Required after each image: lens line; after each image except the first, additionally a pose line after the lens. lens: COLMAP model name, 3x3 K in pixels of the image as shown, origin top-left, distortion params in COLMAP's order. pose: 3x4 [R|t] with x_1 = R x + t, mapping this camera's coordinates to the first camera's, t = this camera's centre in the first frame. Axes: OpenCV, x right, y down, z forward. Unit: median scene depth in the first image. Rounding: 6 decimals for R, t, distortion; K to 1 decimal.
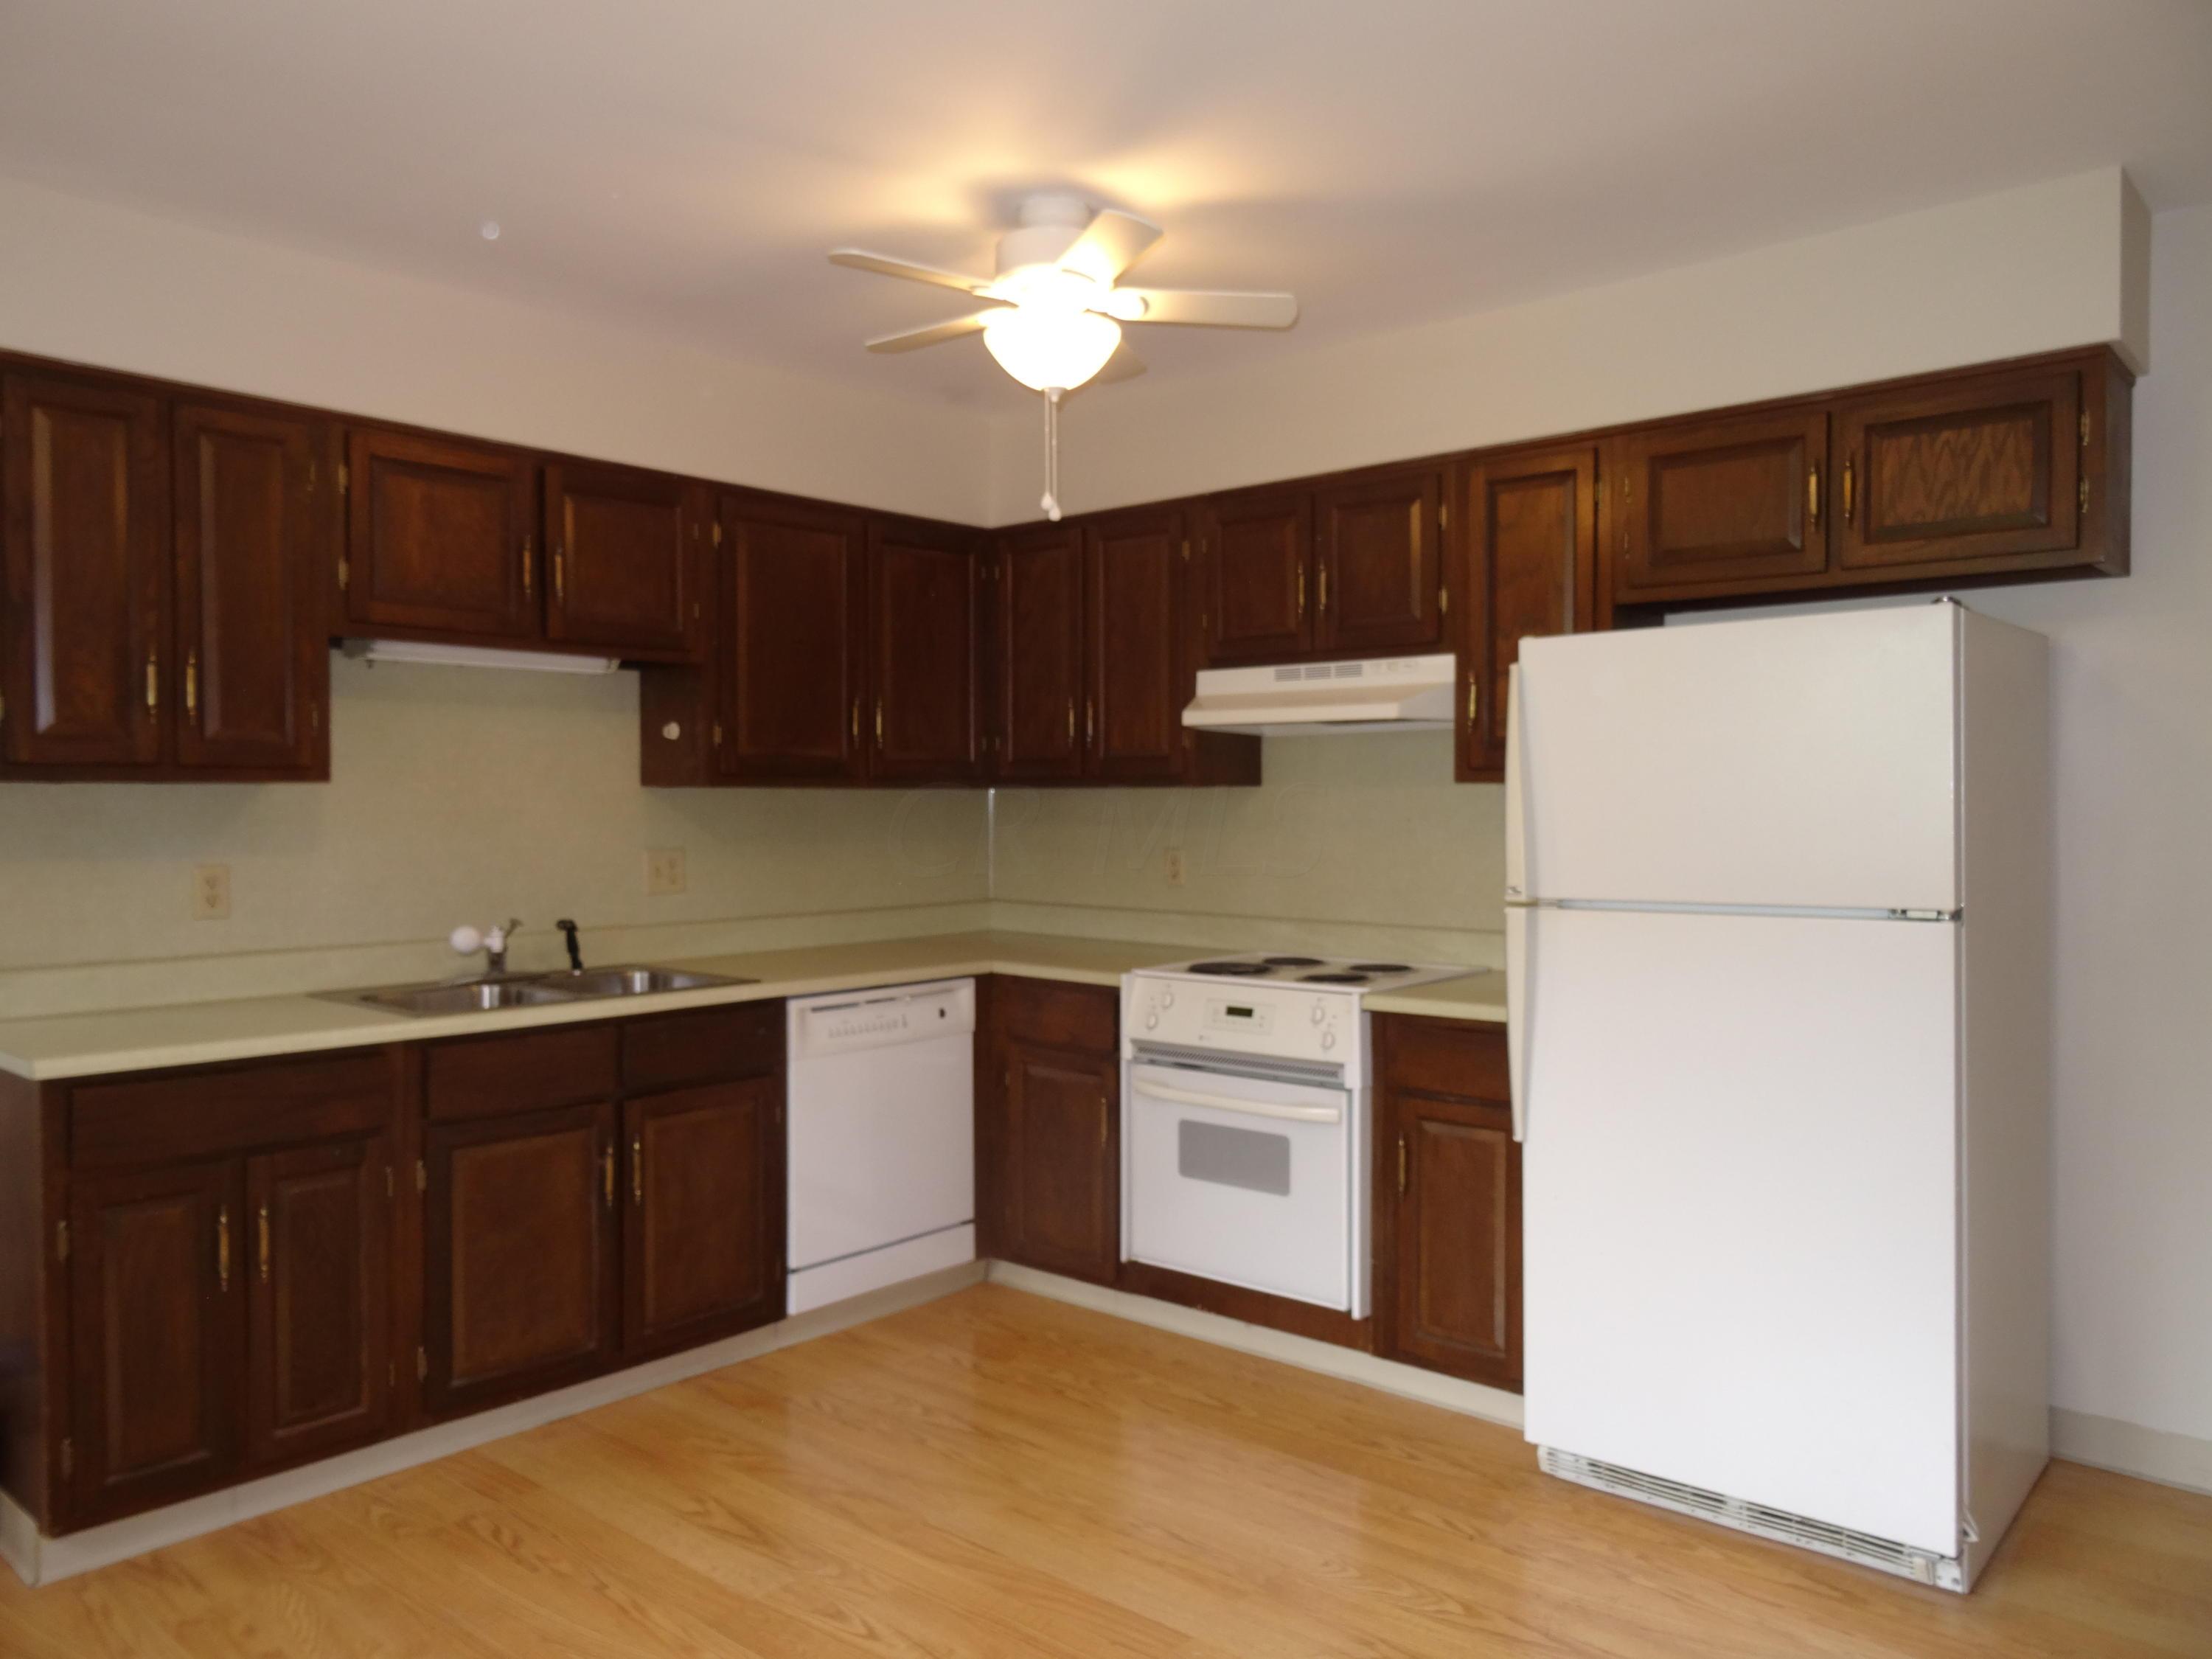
lens RADIAL K [[1557.9, 0, 1102.9], [0, 1557.9, 819.0], [0, 0, 1]] dist [-0.022039, -0.002128]
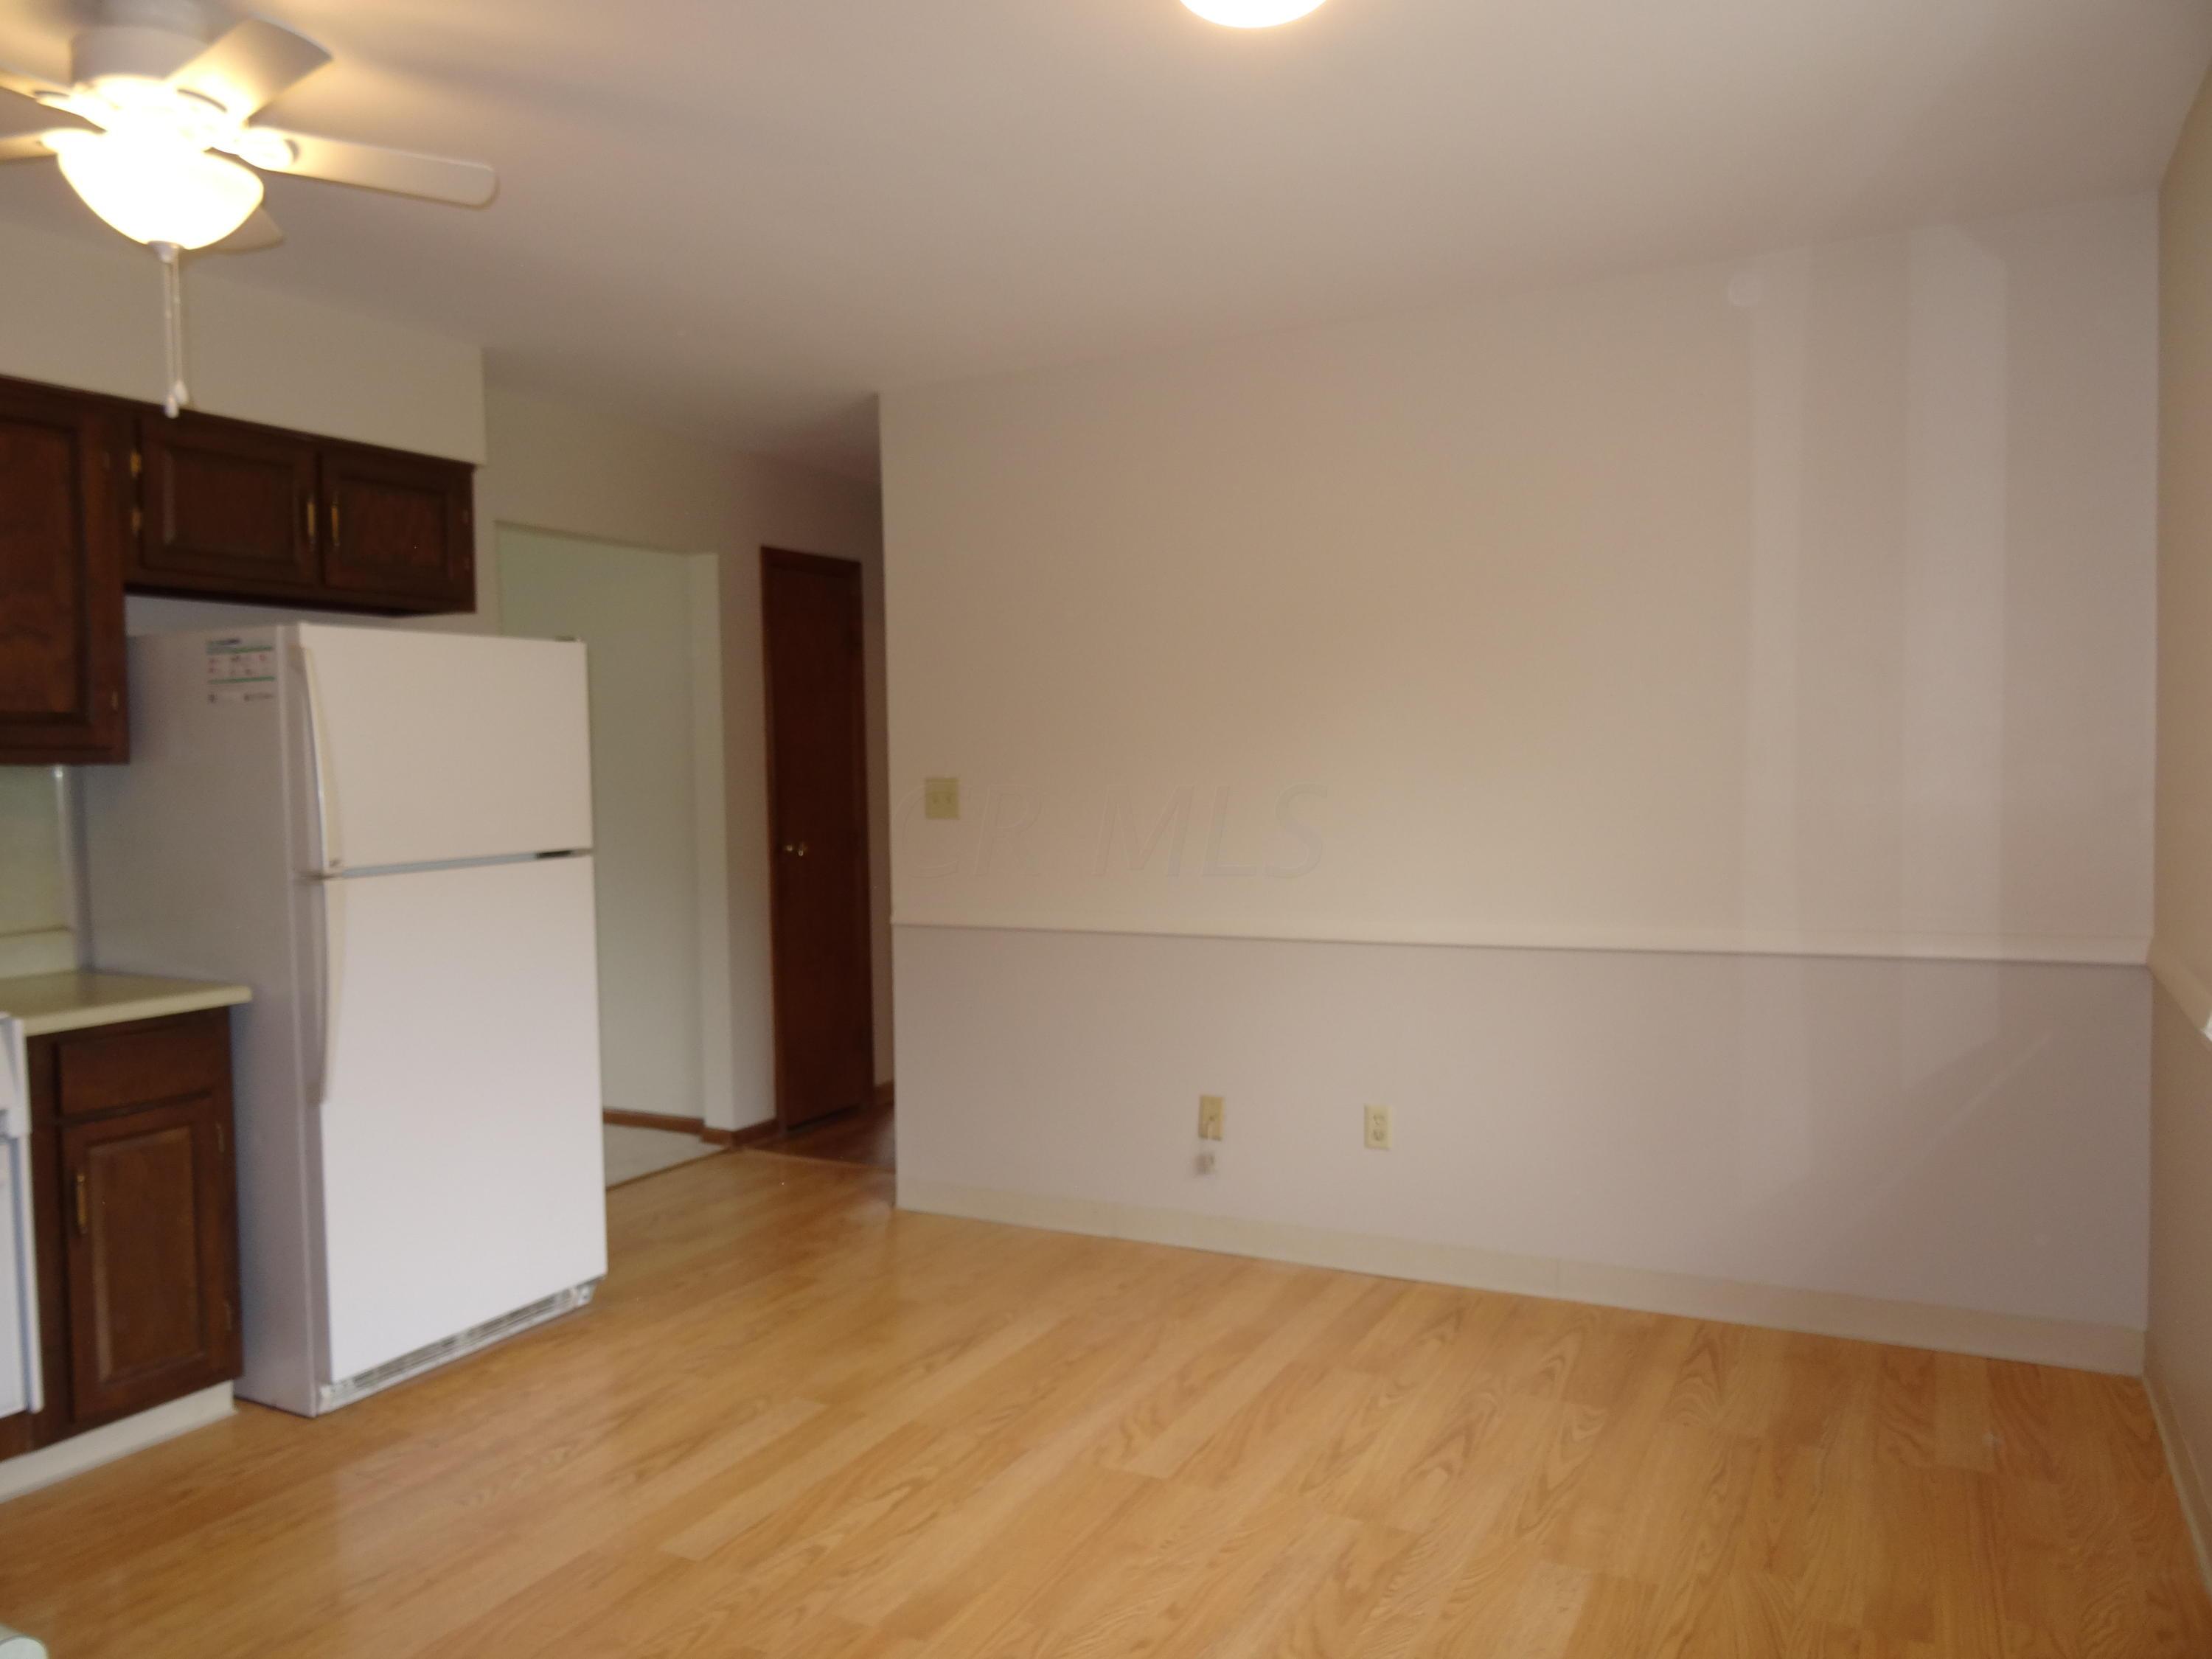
lens RADIAL K [[1557.9, 0, 1102.9], [0, 1557.9, 819.0], [0, 0, 1]] dist [-0.022039, -0.002128]
pose [[-0.234418, -0.029945, 0.971674, -0.871905], [0.021668, 0.999116, 0.036018, -0.011555], [-0.971894, 0.029497, -0.233562, 0.728733]]
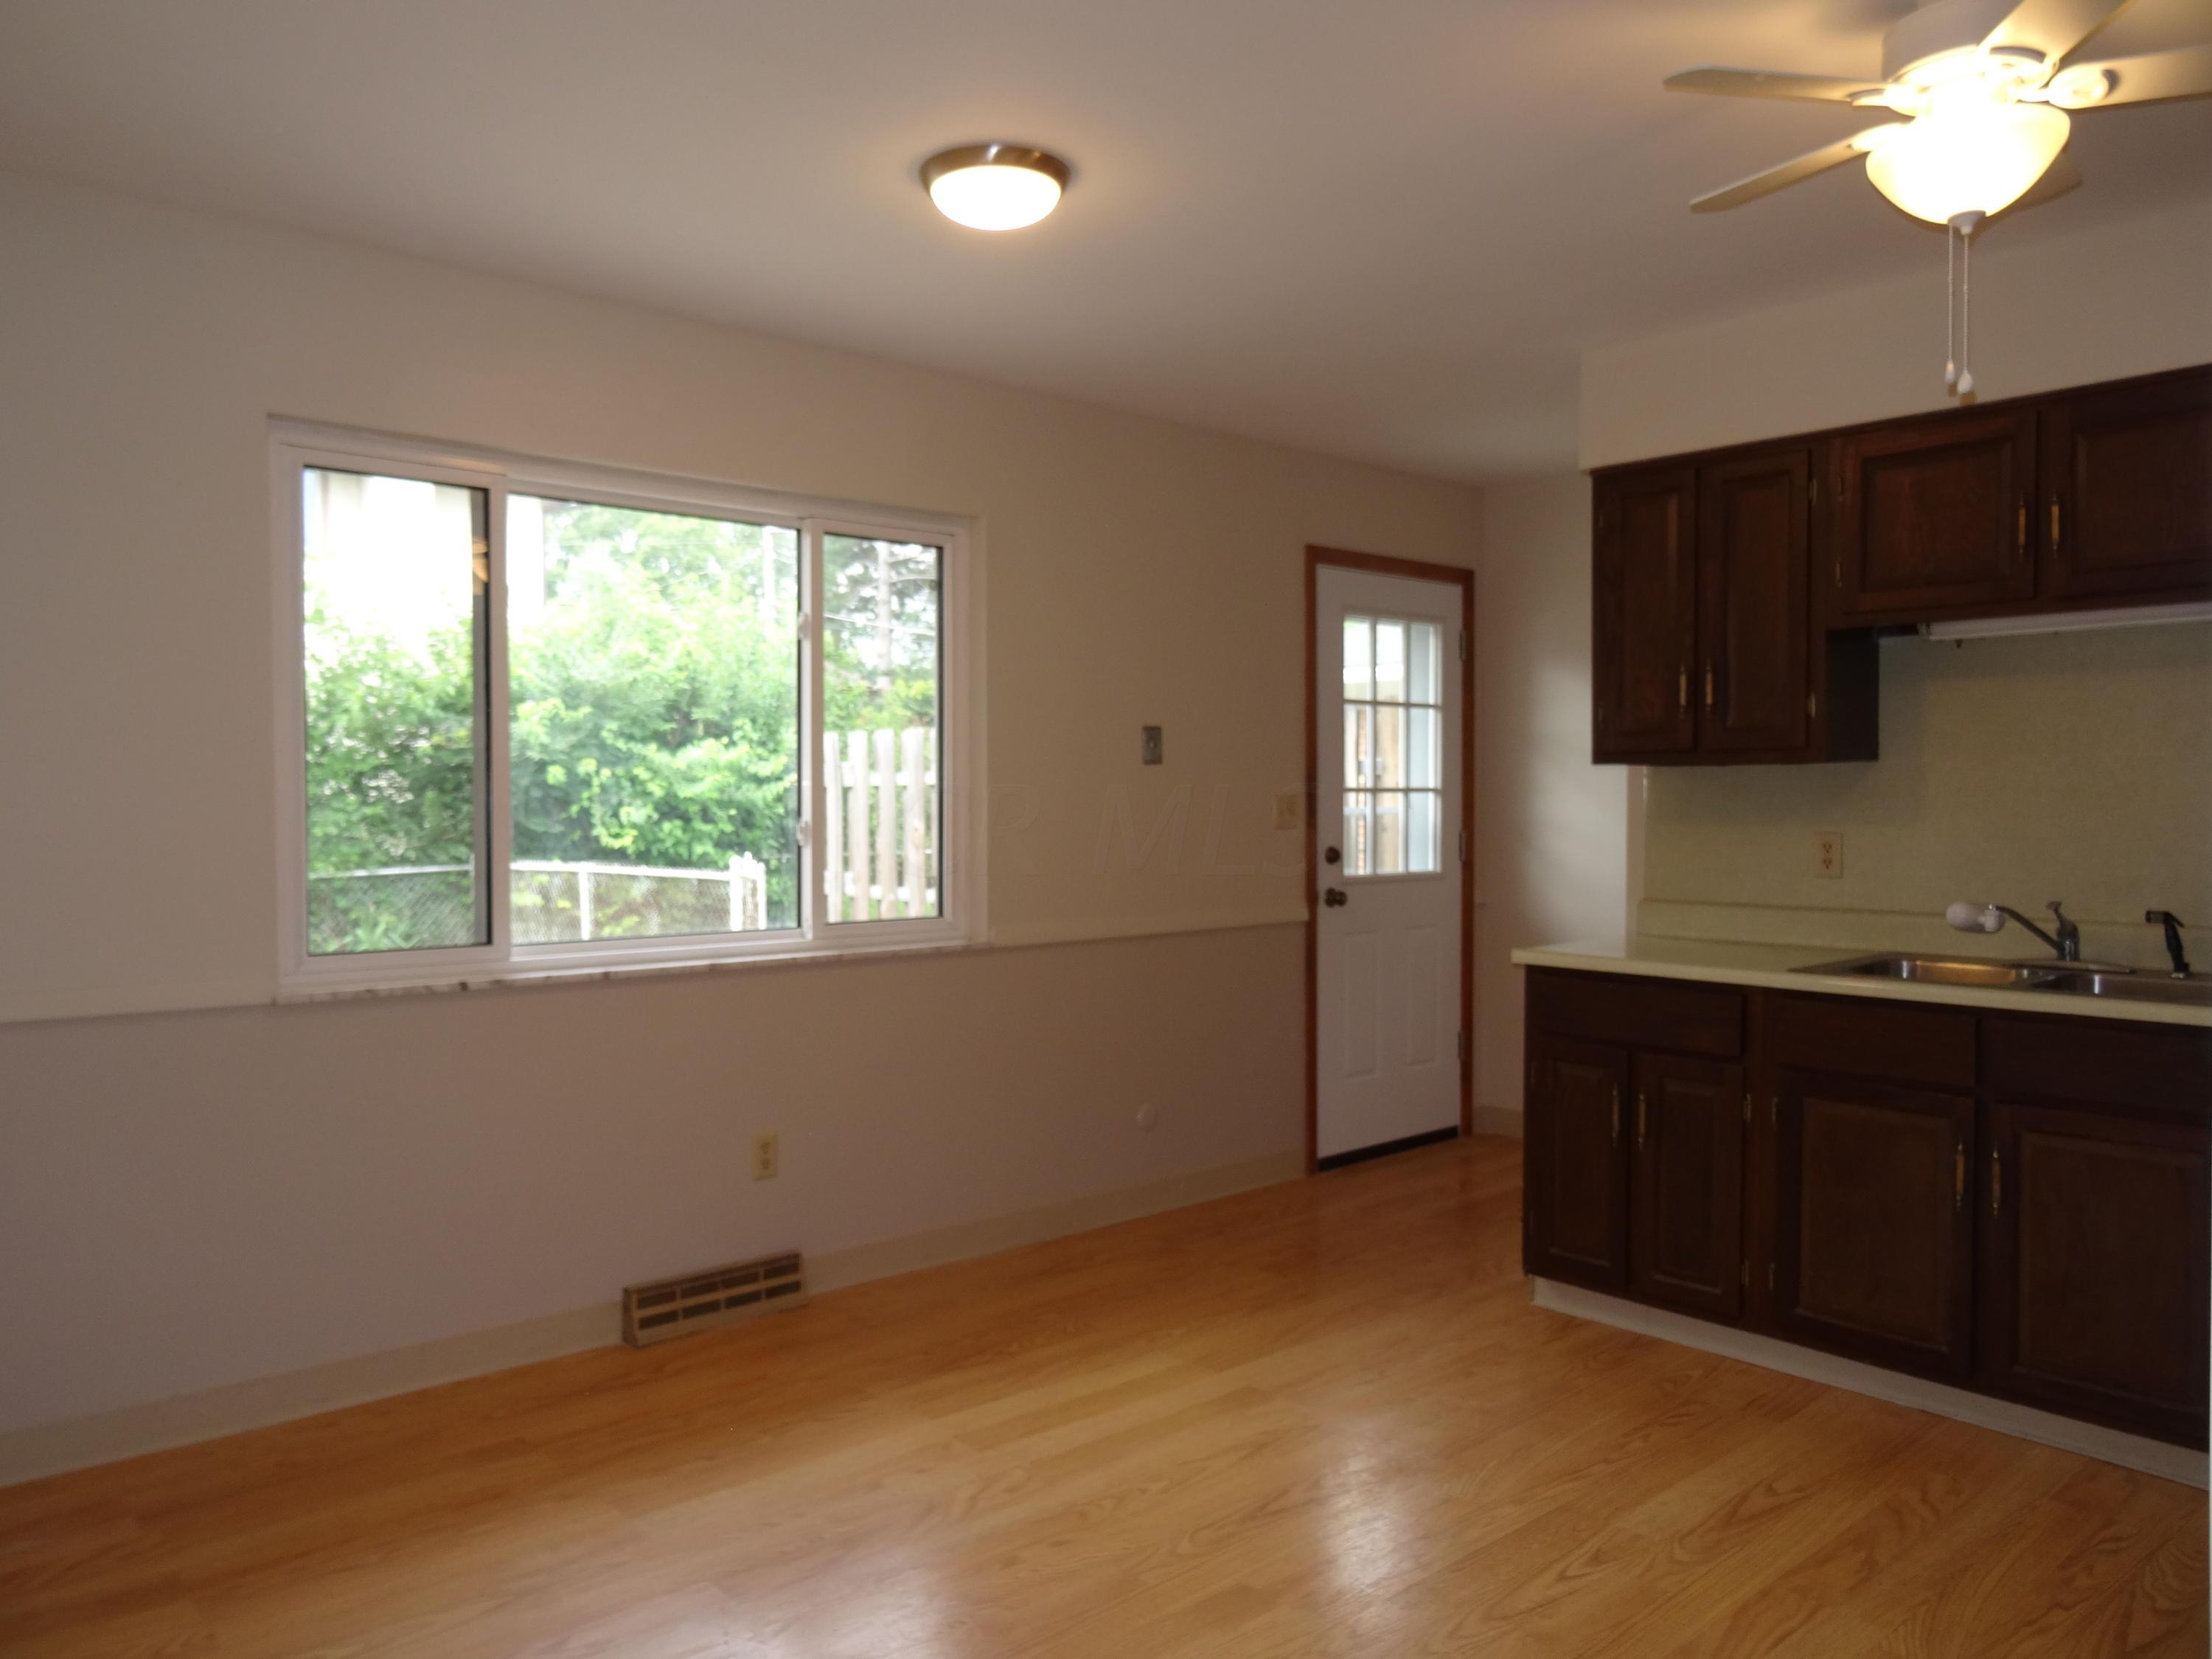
lens RADIAL K [[1582.8, 0, 1106.0], [0, 1582.8, 829.5], [0, 0, 1]] dist [0.003975, 0.001090]
pose [[-0.128083, 0.025379, -0.991439, 0.768133], [-0.005805, 0.999636, 0.026339, -0.001103], [0.991746, 0.009129, -0.127889, 0.678638]]
